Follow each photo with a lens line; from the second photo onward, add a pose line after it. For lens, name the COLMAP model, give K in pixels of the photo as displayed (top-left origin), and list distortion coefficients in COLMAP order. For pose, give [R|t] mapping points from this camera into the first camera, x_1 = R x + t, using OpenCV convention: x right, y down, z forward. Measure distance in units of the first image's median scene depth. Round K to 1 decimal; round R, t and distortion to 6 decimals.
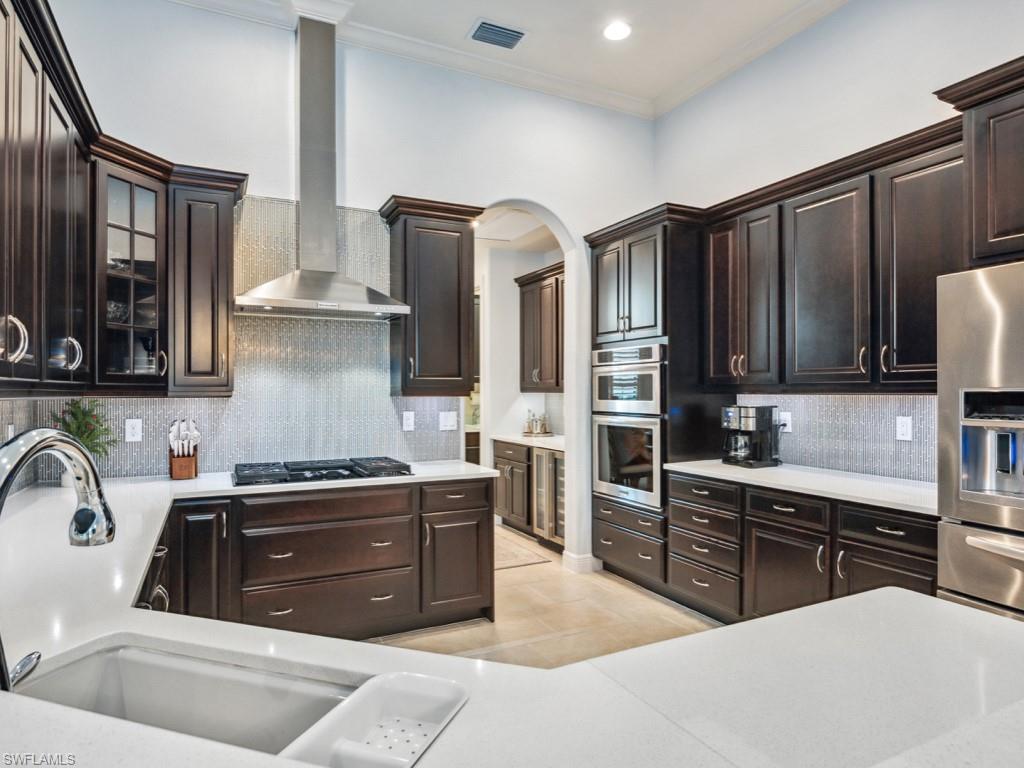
lens RADIAL K [[618.4, 0, 512.0], [0, 618.4, 384.0], [0, 0, 1]] dist [0.028506, 0.000457]
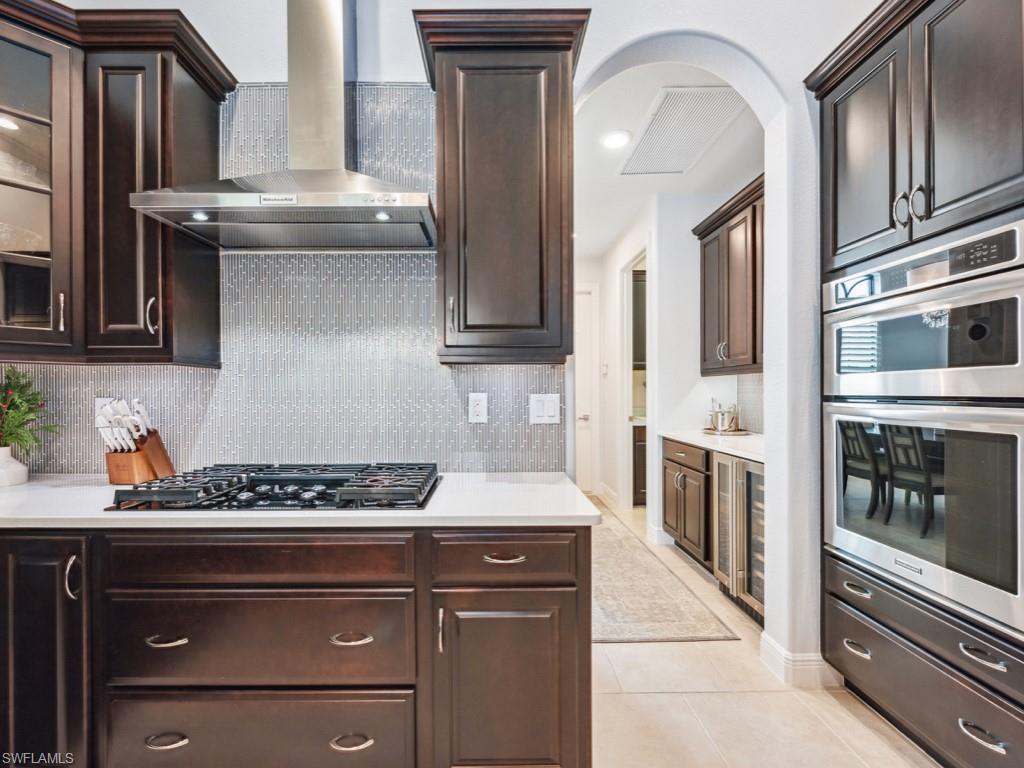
lens RADIAL K [[464.0, 0, 498.9], [0, 464.0, 391.5], [0, 0, 1]] dist [0.003738, 0.001280]
pose [[0.902117, -0.000091, -0.431492, 0.049660], [0.006264, 0.999897, 0.012885, 0.032712], [0.431446, -0.014327, 0.902025, 0.510701]]
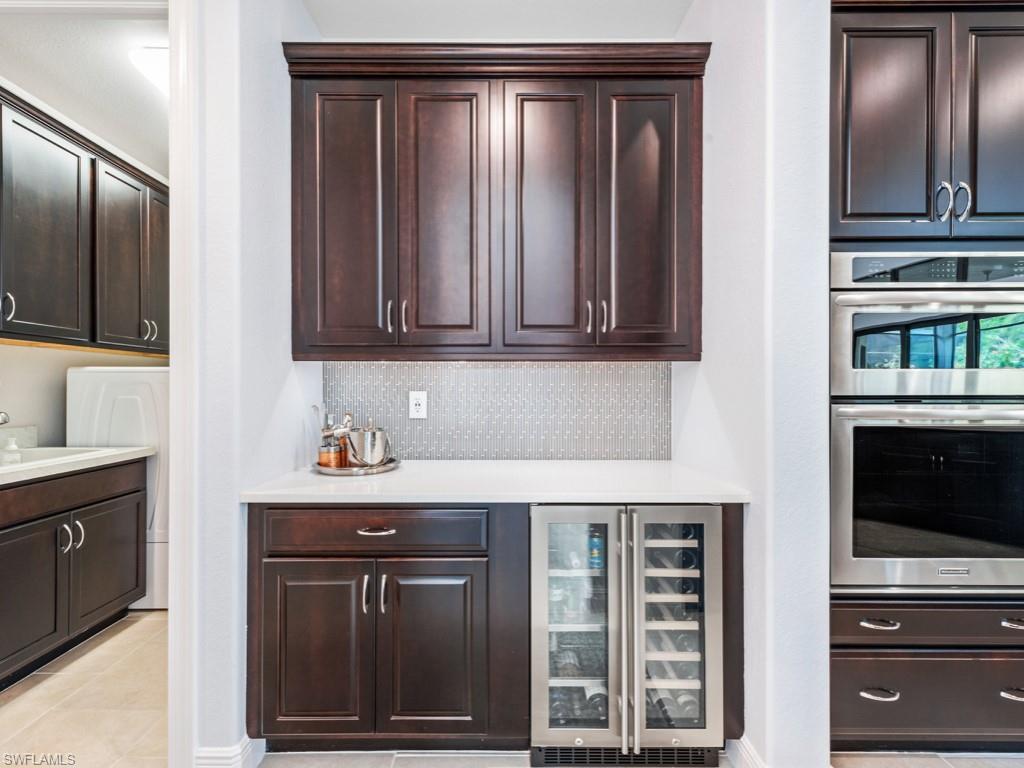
lens RADIAL K [[464.0, 0, 498.9], [0, 464.0, 391.5], [0, 0, 1]] dist [0.003738, 0.001280]
pose [[0.446075, 0.004022, 0.894987, -0.254108], [-0.013221, 0.999910, 0.002097, 0.042904], [-0.894898, -0.012768, 0.446088, 1.065903]]
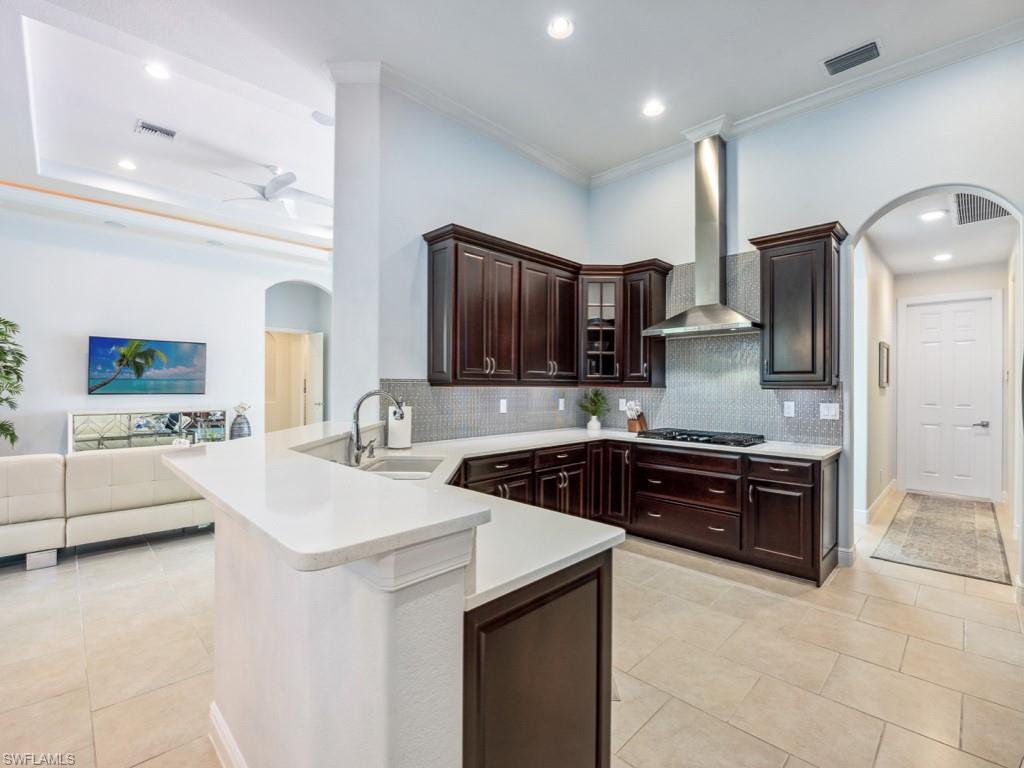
lens RADIAL K [[456.0, 0, 500.6], [0, 456.0, 386.6], [0, 0, 1]] dist [-0.017001, -0.000171]
pose [[0.300062, 0.006922, -0.953894, 0.460537], [0.006882, 0.999932, 0.009421, 0.001517], [0.953895, -0.009391, 0.299994, 0.155221]]
